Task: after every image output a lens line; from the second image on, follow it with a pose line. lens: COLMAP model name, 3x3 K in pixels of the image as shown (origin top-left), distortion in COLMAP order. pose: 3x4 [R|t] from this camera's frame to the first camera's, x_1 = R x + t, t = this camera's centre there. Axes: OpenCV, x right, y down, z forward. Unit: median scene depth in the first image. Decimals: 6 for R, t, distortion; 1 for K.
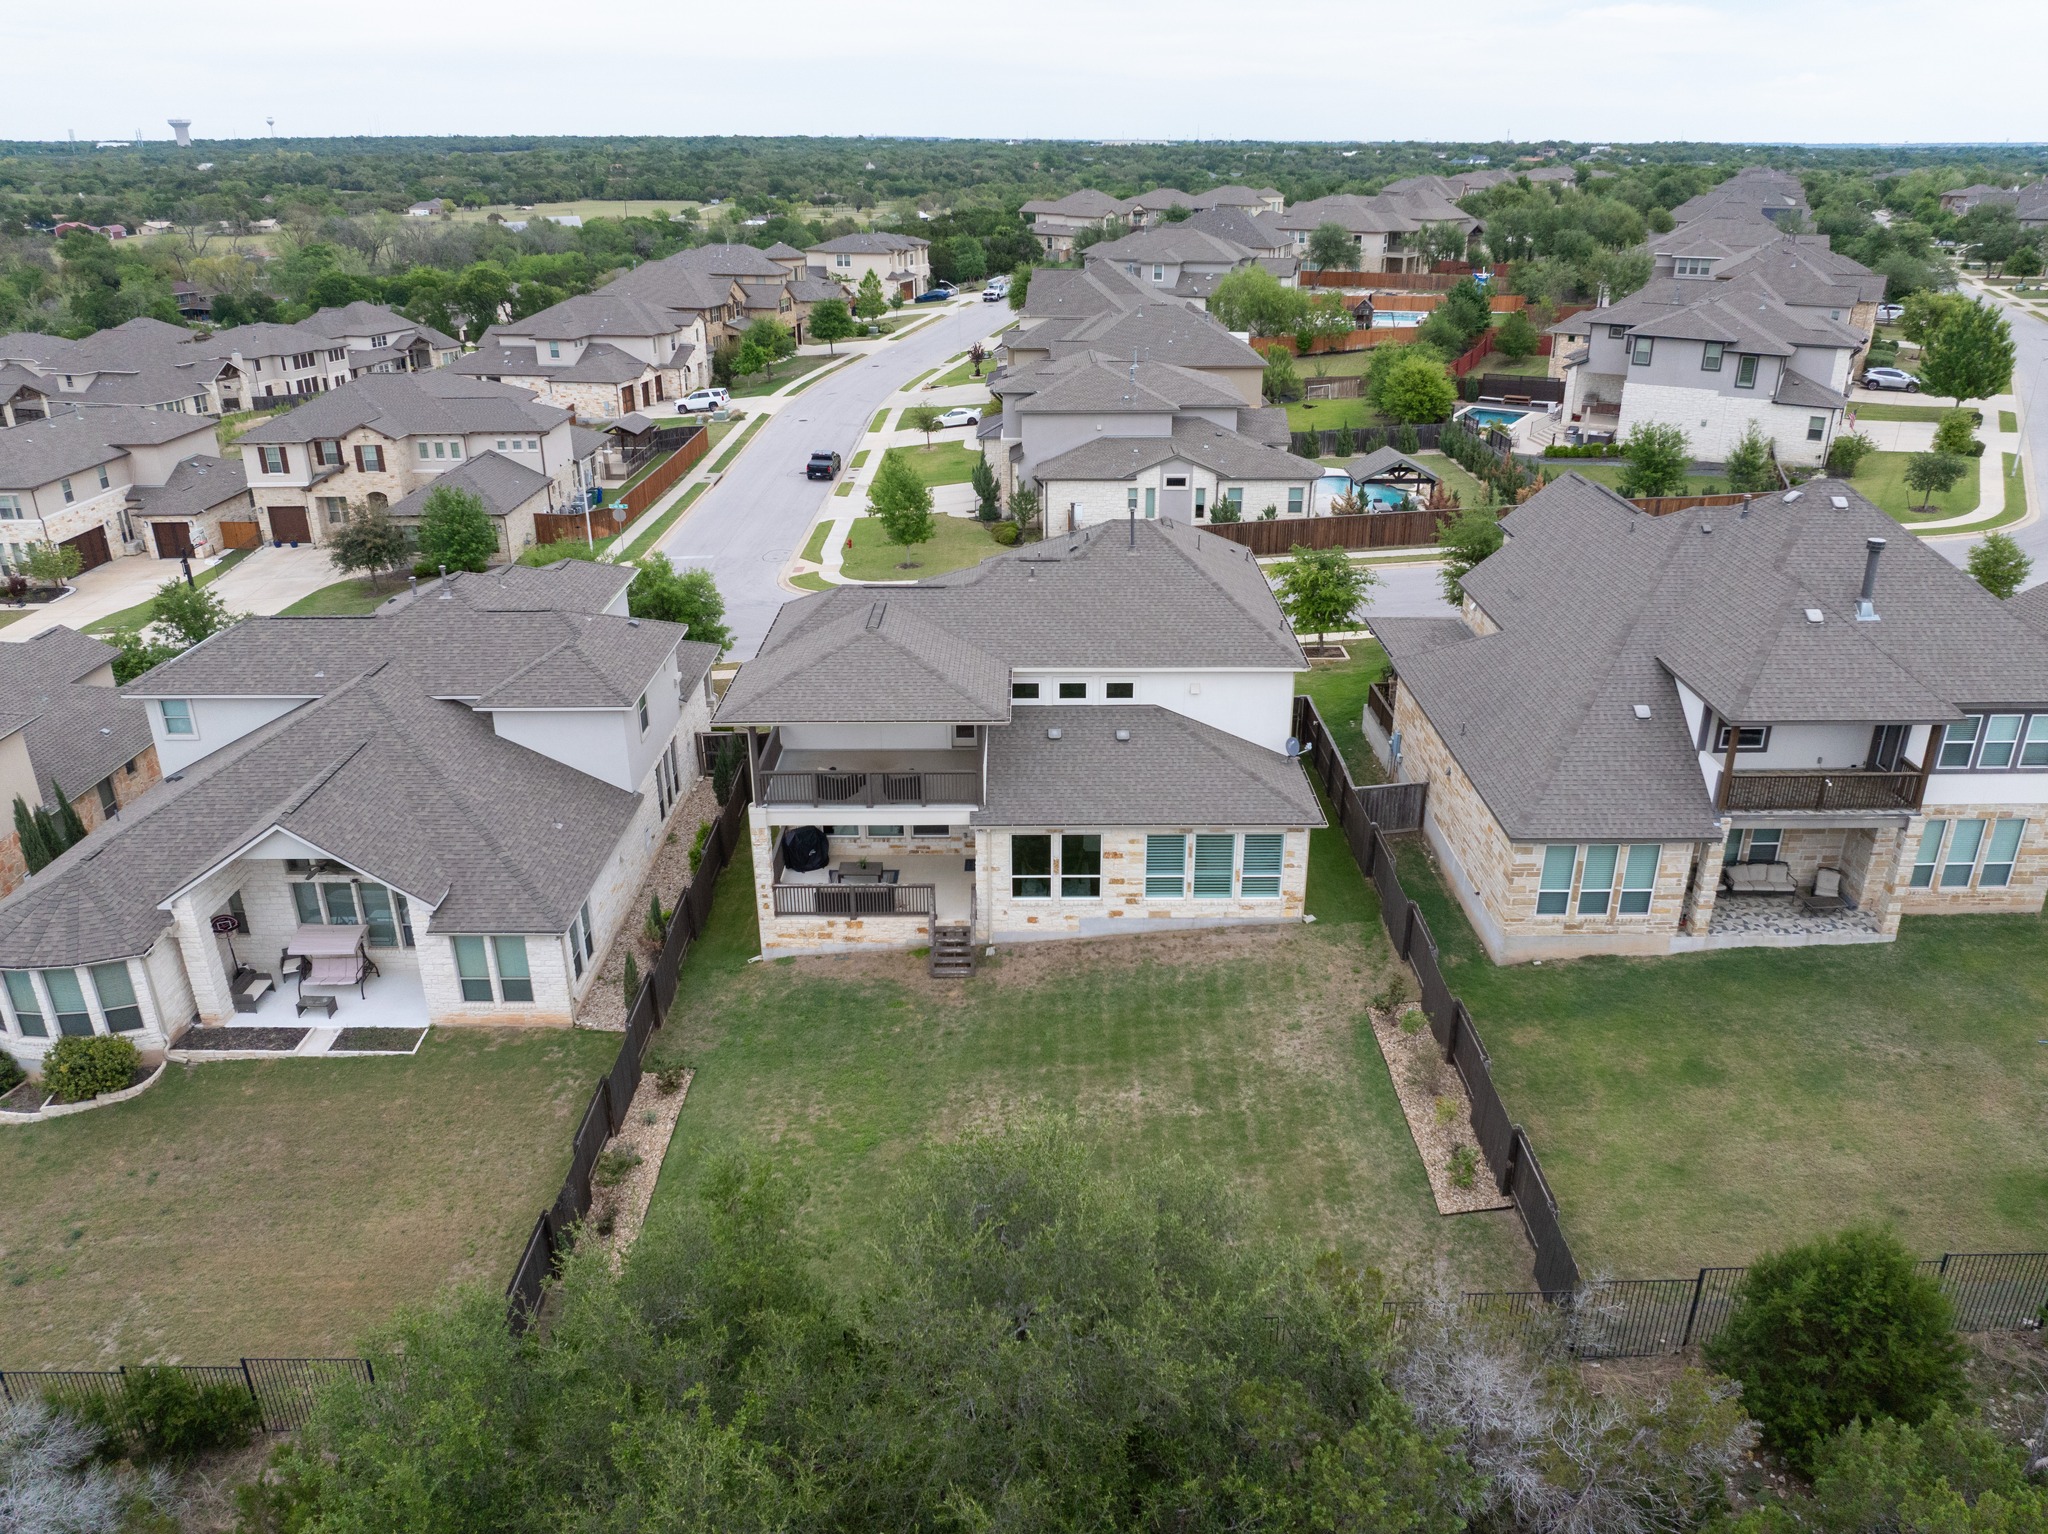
lens RADIAL K [[1421.4, 0, 1015.9], [0, 1421.4, 769.7], [0, 0, 1]] dist [-0.029154, -0.006303]
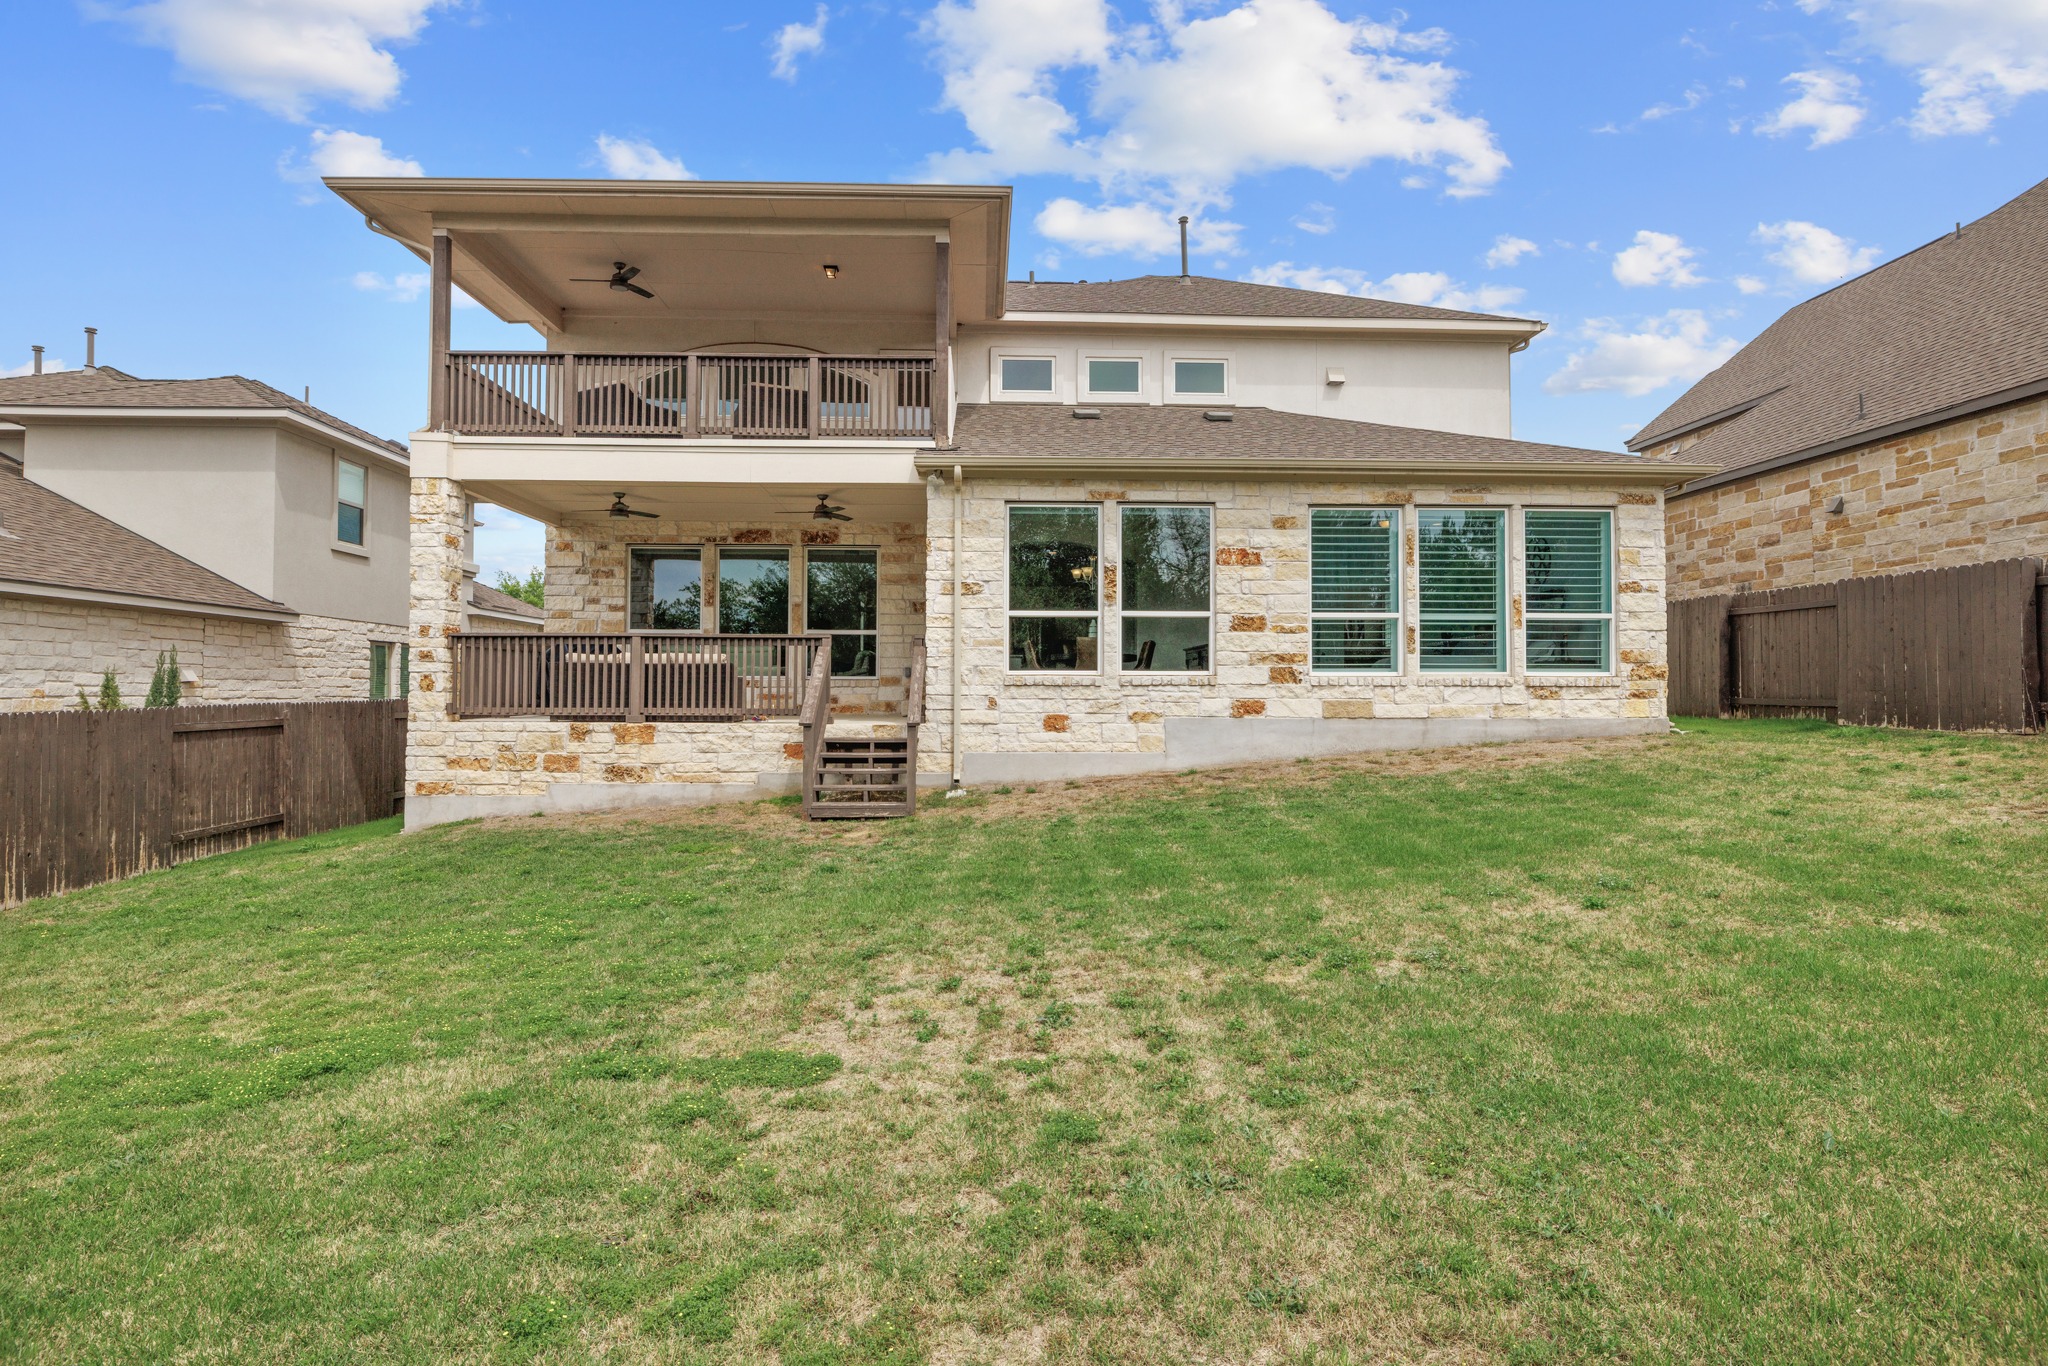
lens RADIAL K [[1048.3, 0, 1018.8], [0, 1048.3, 665.9], [0, 0, 1]] dist [-0.010902, 0.001964]
pose [[0.999156, 0.013830, 0.038674, -0.011885], [0.004011, 0.904246, -0.426993, 0.226778], [-0.040876, 0.426788, 0.903427, 0.713462]]
